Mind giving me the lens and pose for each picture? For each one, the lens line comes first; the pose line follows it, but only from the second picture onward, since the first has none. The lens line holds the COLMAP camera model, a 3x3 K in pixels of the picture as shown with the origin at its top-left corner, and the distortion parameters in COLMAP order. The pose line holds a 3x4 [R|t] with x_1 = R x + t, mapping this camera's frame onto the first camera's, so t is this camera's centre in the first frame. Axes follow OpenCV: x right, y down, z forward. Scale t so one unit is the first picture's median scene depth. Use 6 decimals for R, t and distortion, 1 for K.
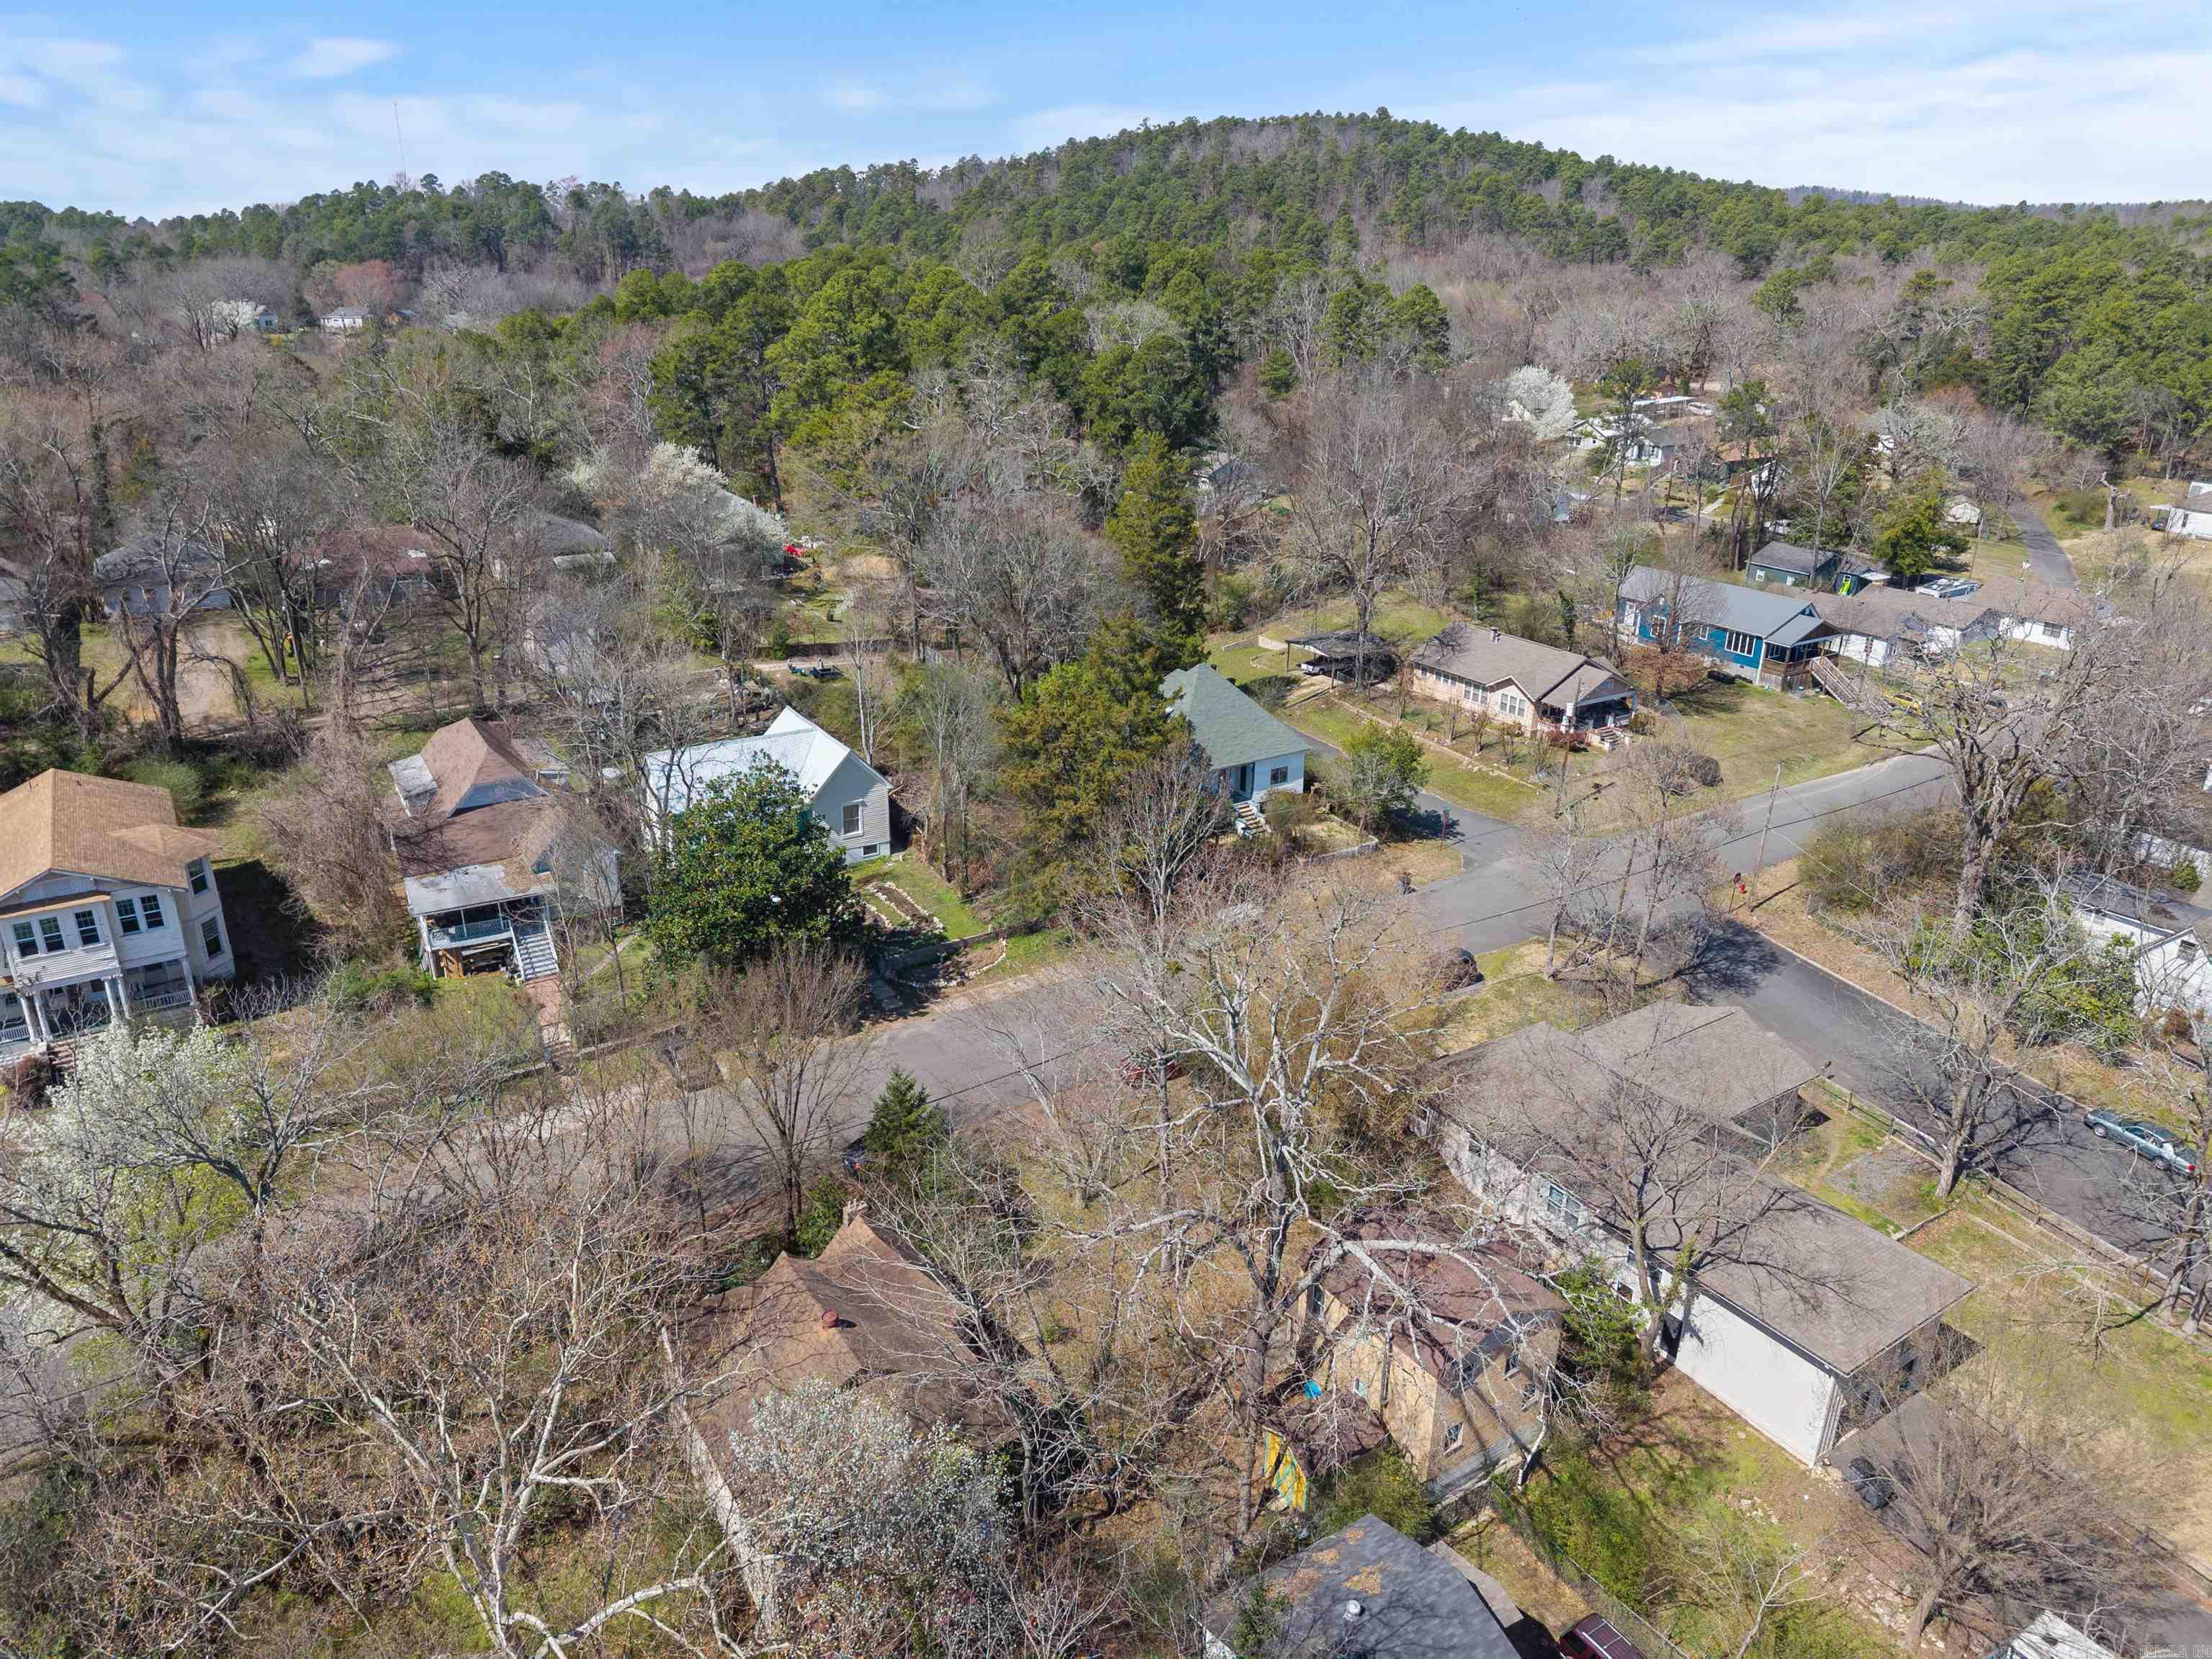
lens RADIAL K [[1482.2, 0, 1106.0], [0, 1482.2, 829.5], [0, 0, 1]] dist [0.035778, -0.048144]
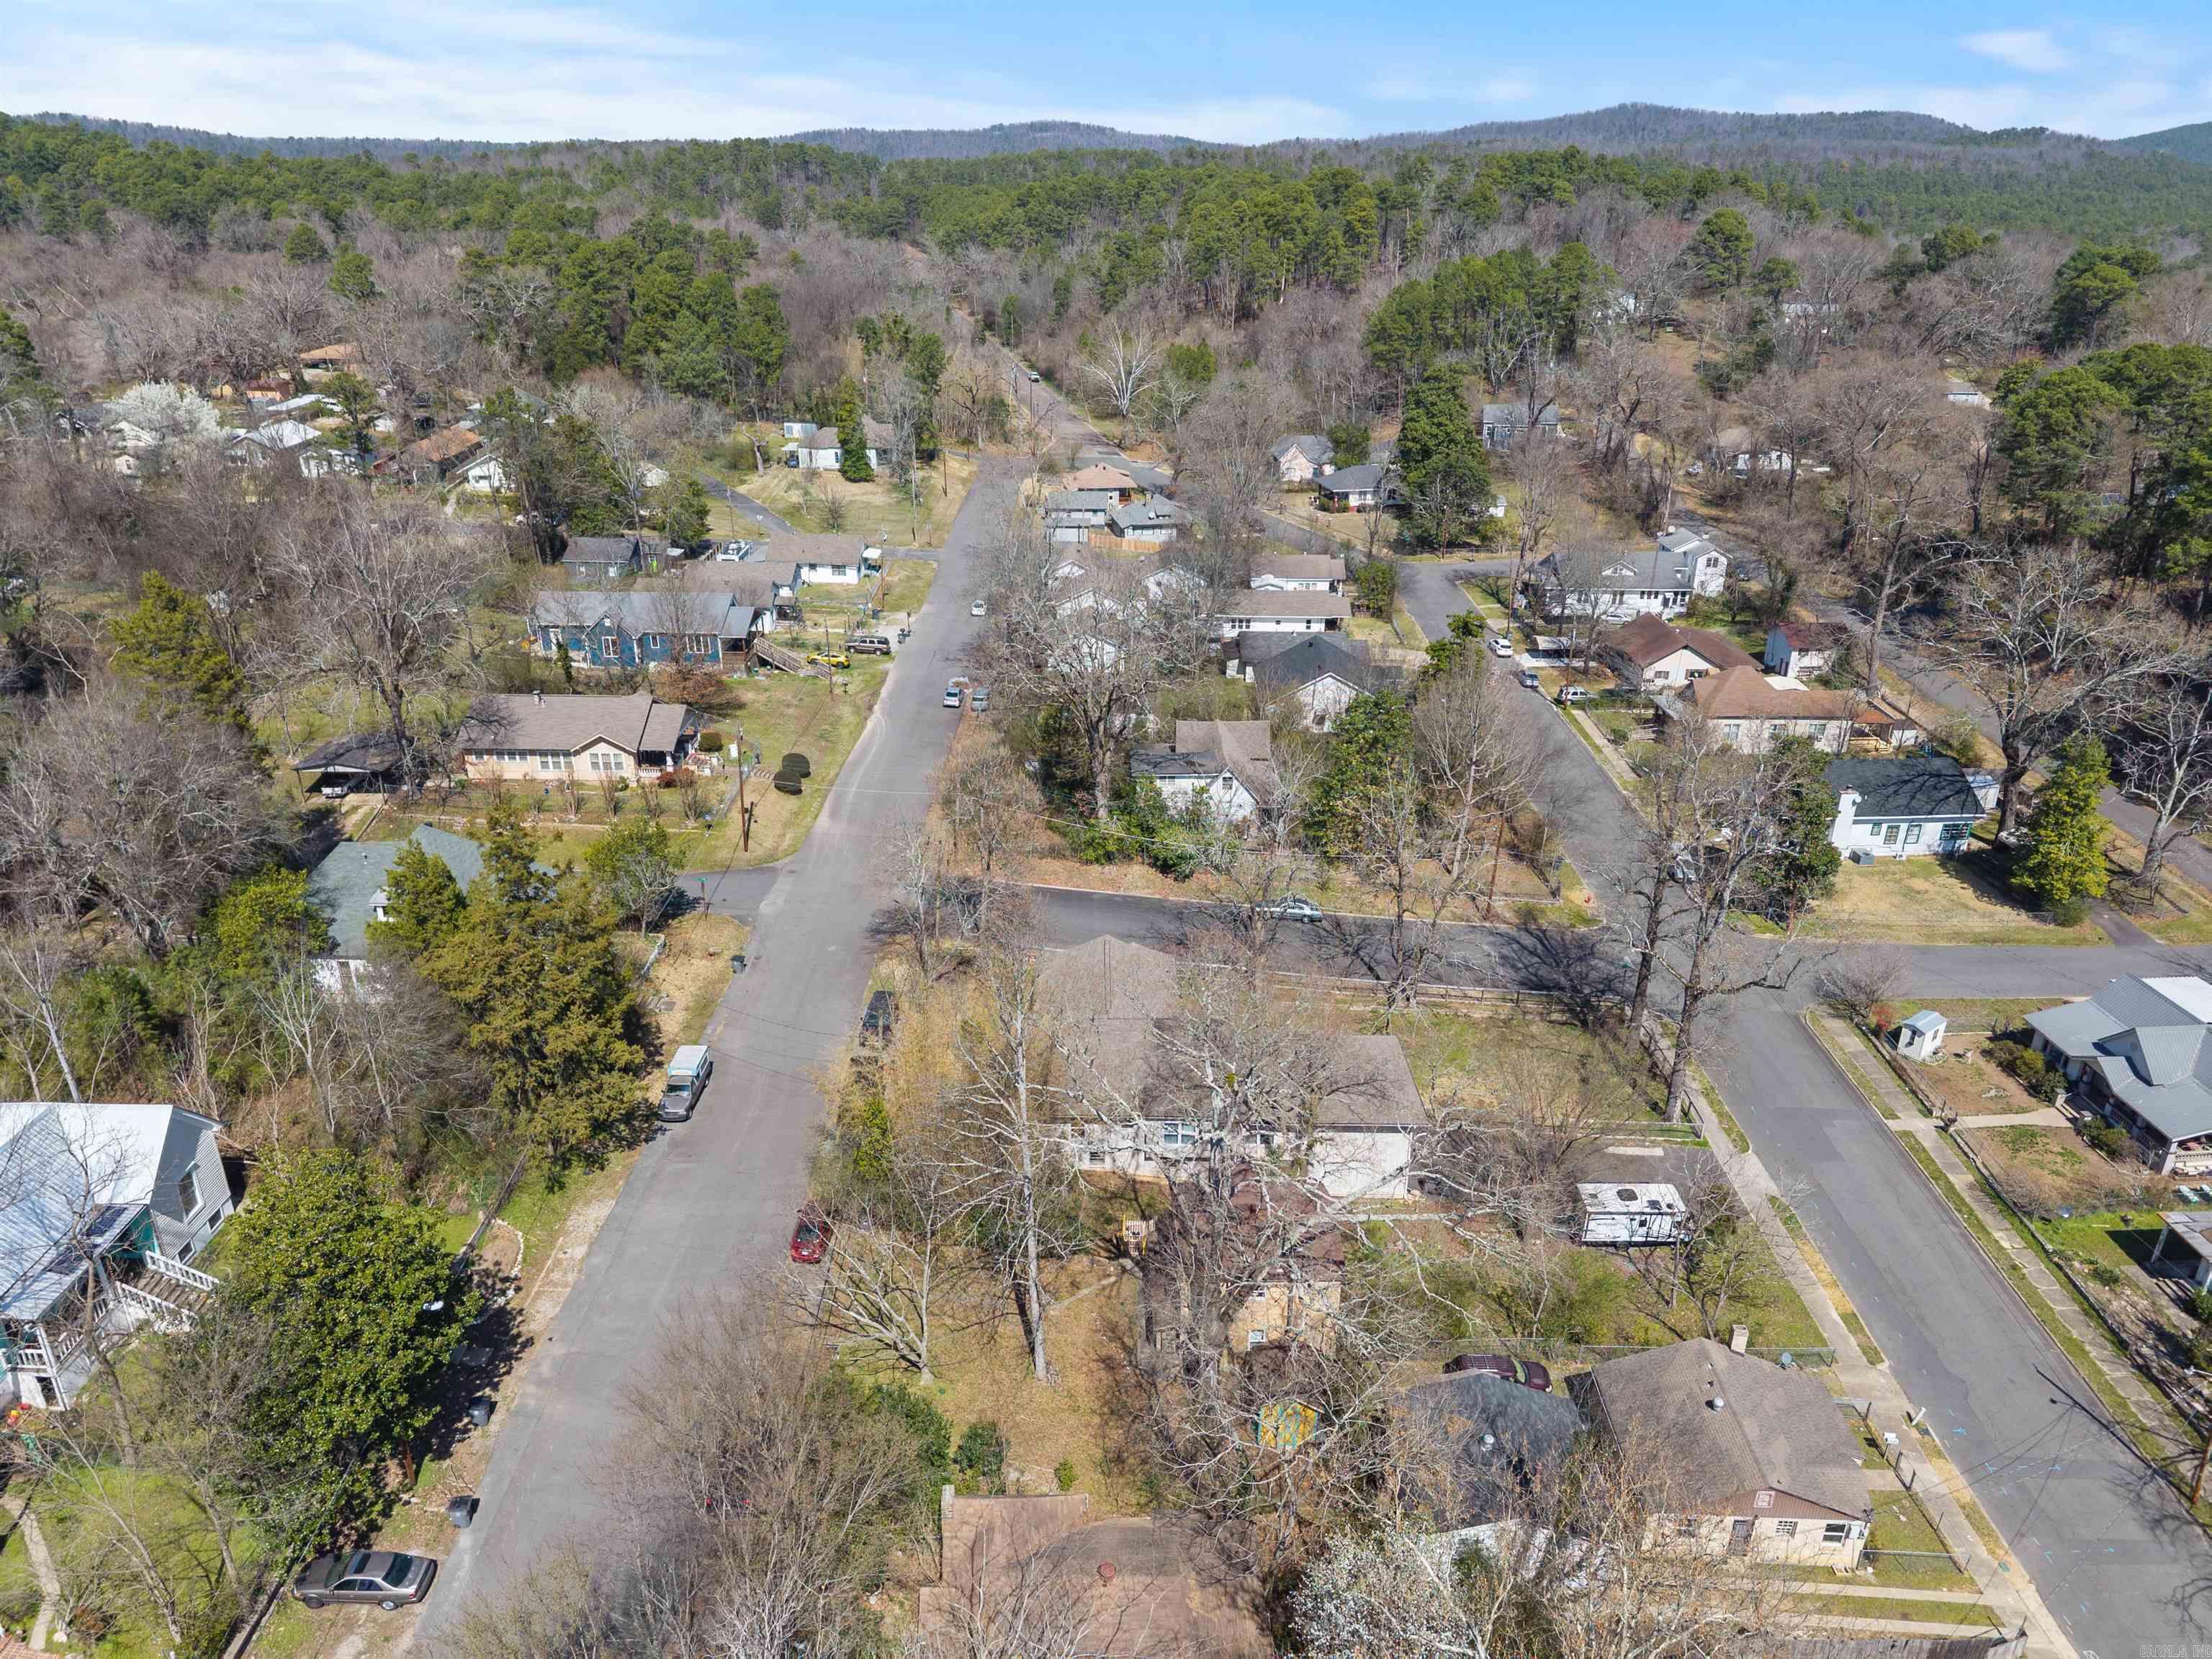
lens RADIAL K [[1482.2, 0, 1106.0], [0, 1482.2, 829.5], [0, 0, 1]] dist [0.035778, -0.048144]
pose [[0.537397, -0.338516, 0.772406, -0.326044], [0.303414, 0.932179, 0.197440, -0.135491], [-0.786857, 0.128255, 0.603661, 0.145982]]
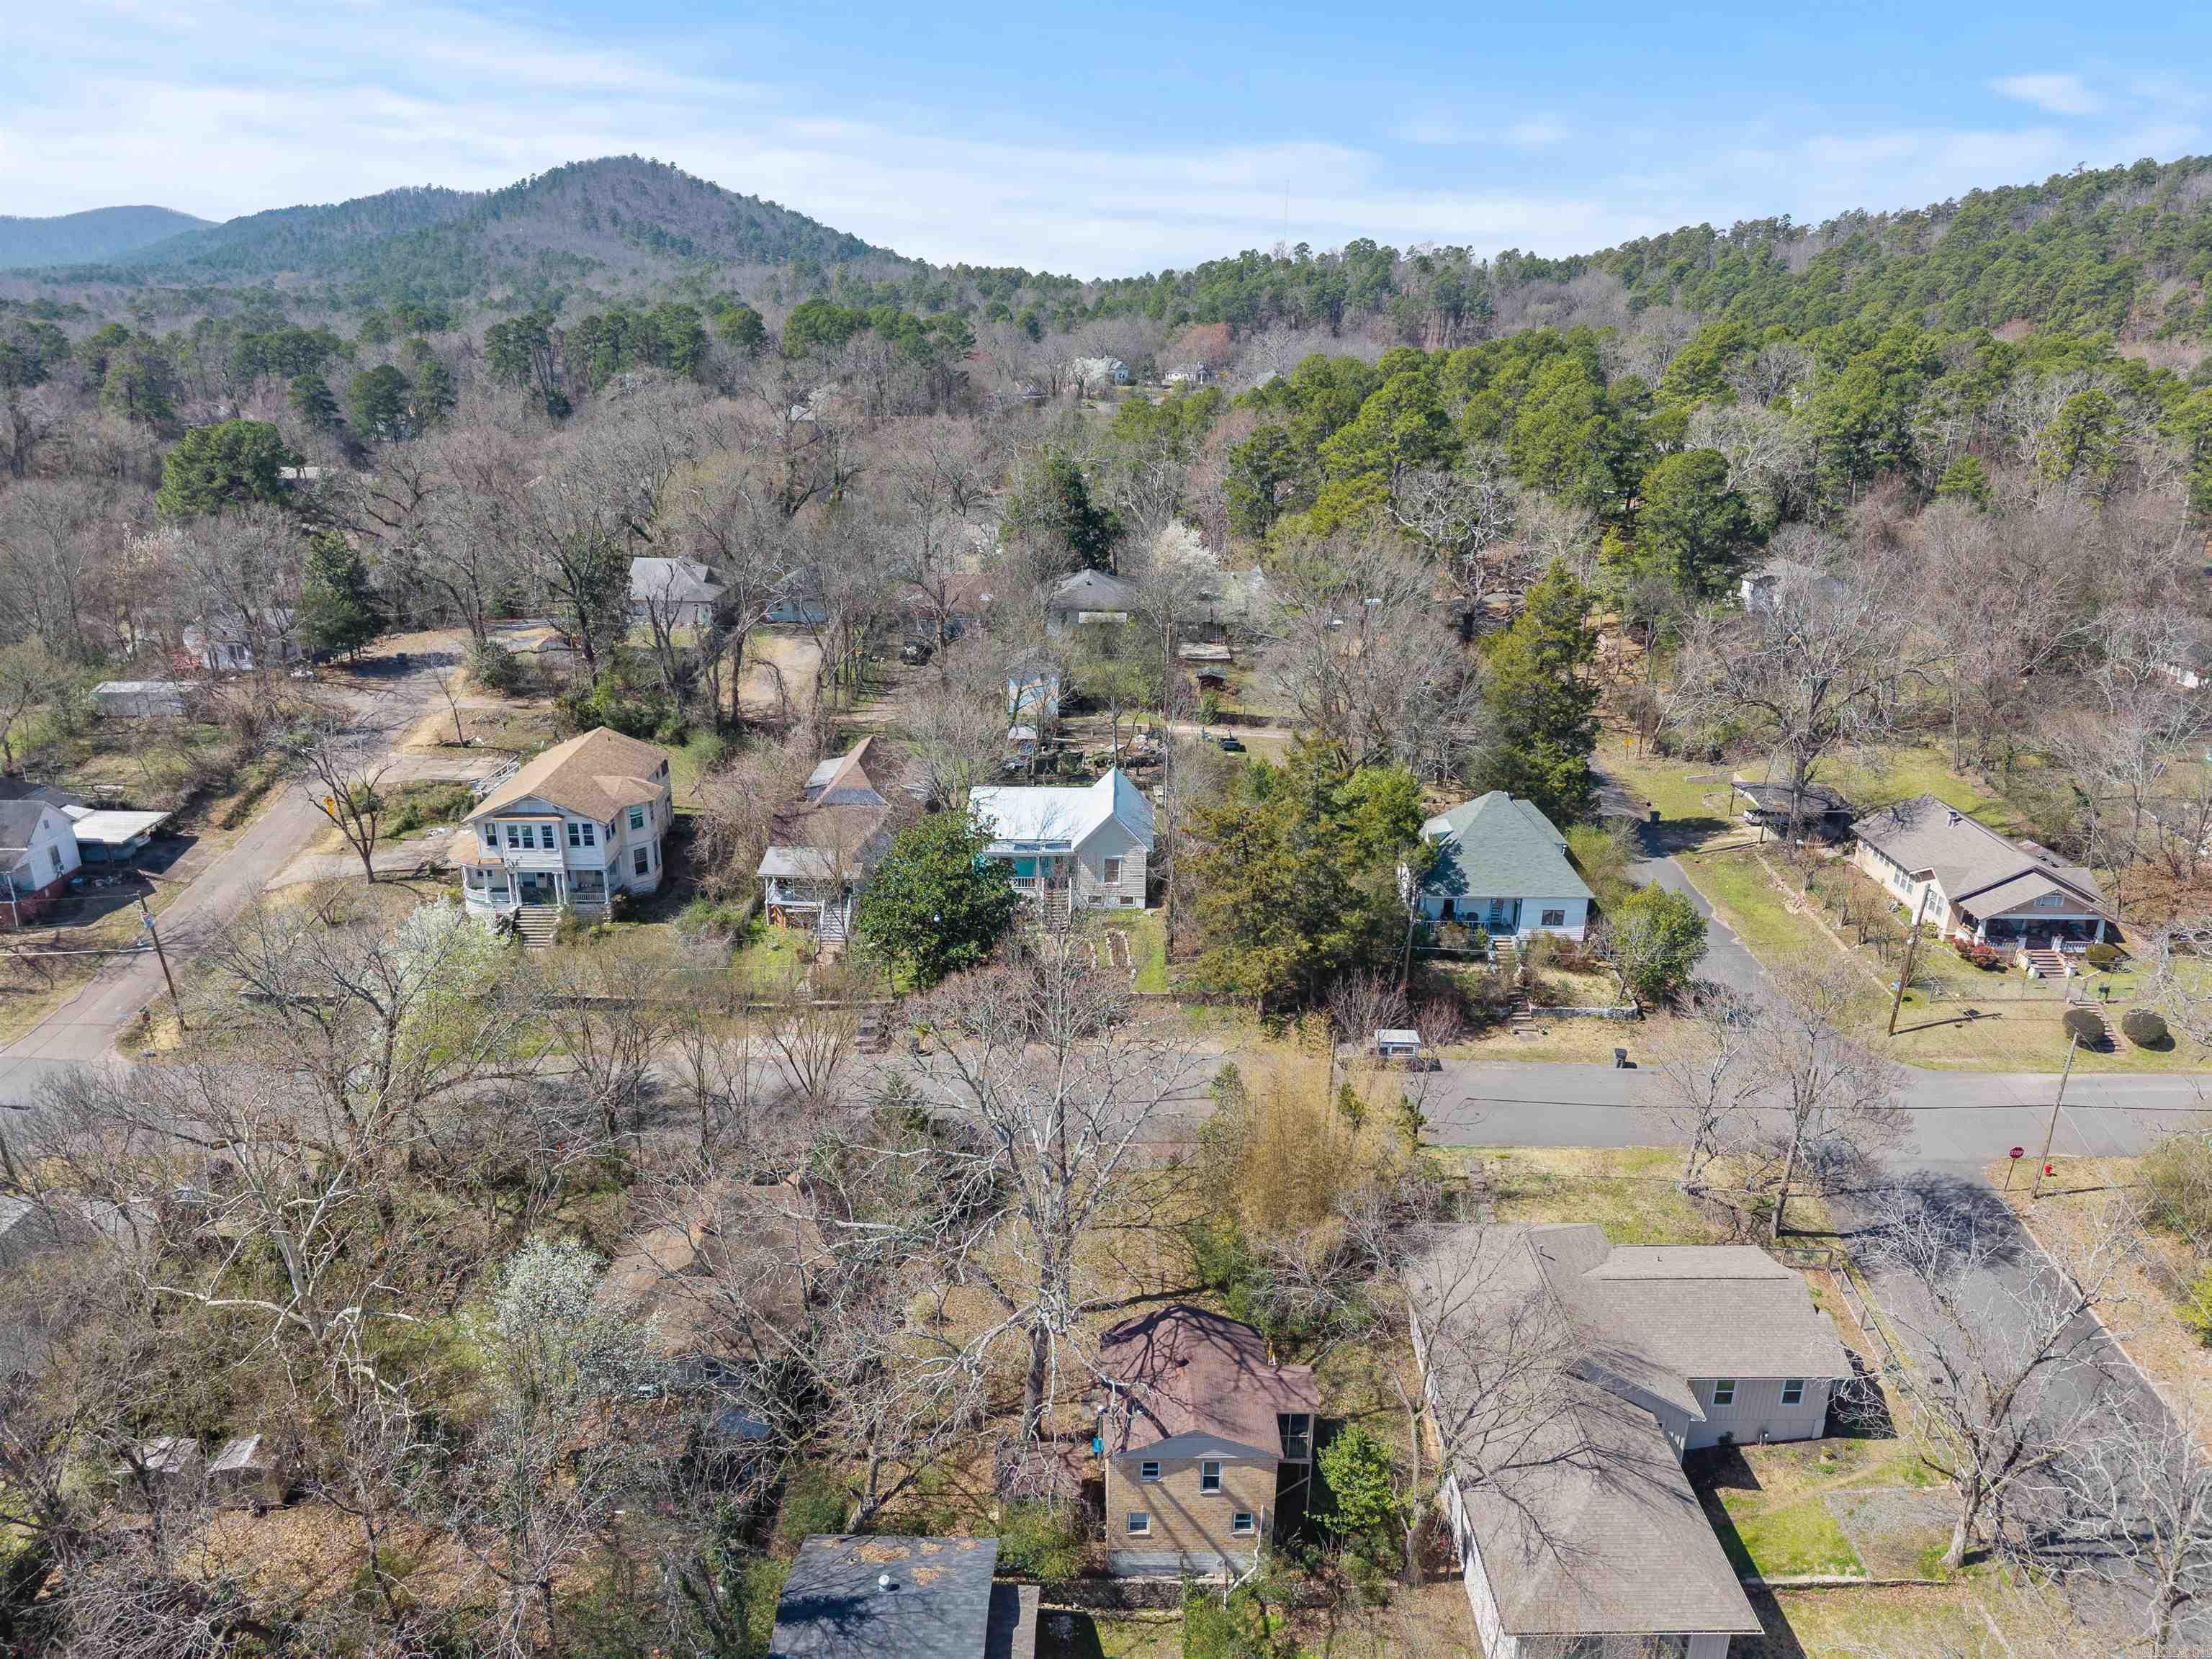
lens RADIAL K [[1471.2, 0, 1106.0], [0, 1471.2, 829.5], [0, 0, 1]] dist [0.051146, -0.051943]
pose [[0.843954, 0.186774, -0.502849, 0.293696], [-0.199389, 0.979486, 0.029169, -0.053113], [0.497981, 0.075645, 0.863882, 0.001292]]
